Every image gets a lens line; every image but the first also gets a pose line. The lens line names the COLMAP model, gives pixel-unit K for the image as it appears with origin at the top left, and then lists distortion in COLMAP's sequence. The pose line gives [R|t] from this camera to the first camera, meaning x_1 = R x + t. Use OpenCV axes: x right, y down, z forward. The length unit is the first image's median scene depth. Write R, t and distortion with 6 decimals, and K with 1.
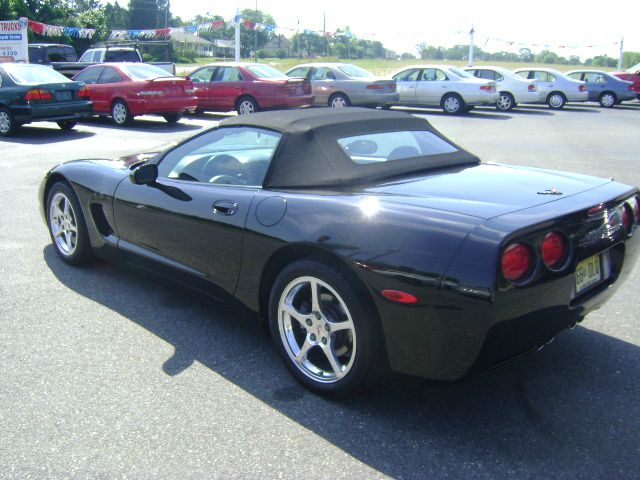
lens RADIAL K [[675.0, 0, 324.1], [0, 675.0, 231.1], [0, 0, 1]] dist [-0.176422, 0.131347]
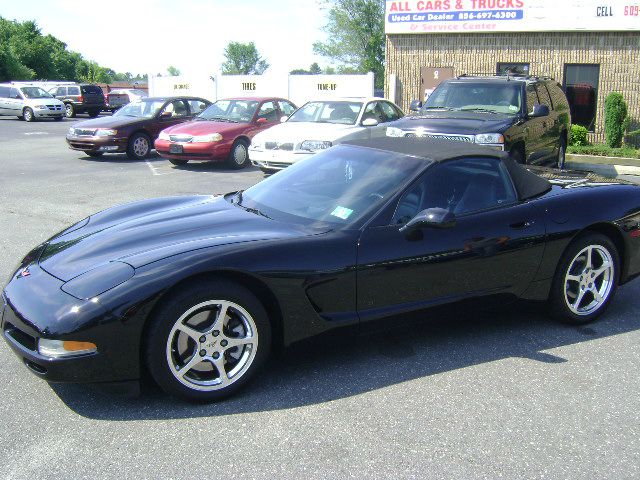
lens RADIAL K [[675.0, 0, 324.1], [0, 675.0, 231.1], [0, 0, 1]] dist [-0.176422, 0.131347]
pose [[0.299731, -0.211821, 0.930211, -0.270319], [0.230319, 0.962266, 0.144907, -0.054329], [-0.925805, 0.170812, 0.337208, 0.181545]]
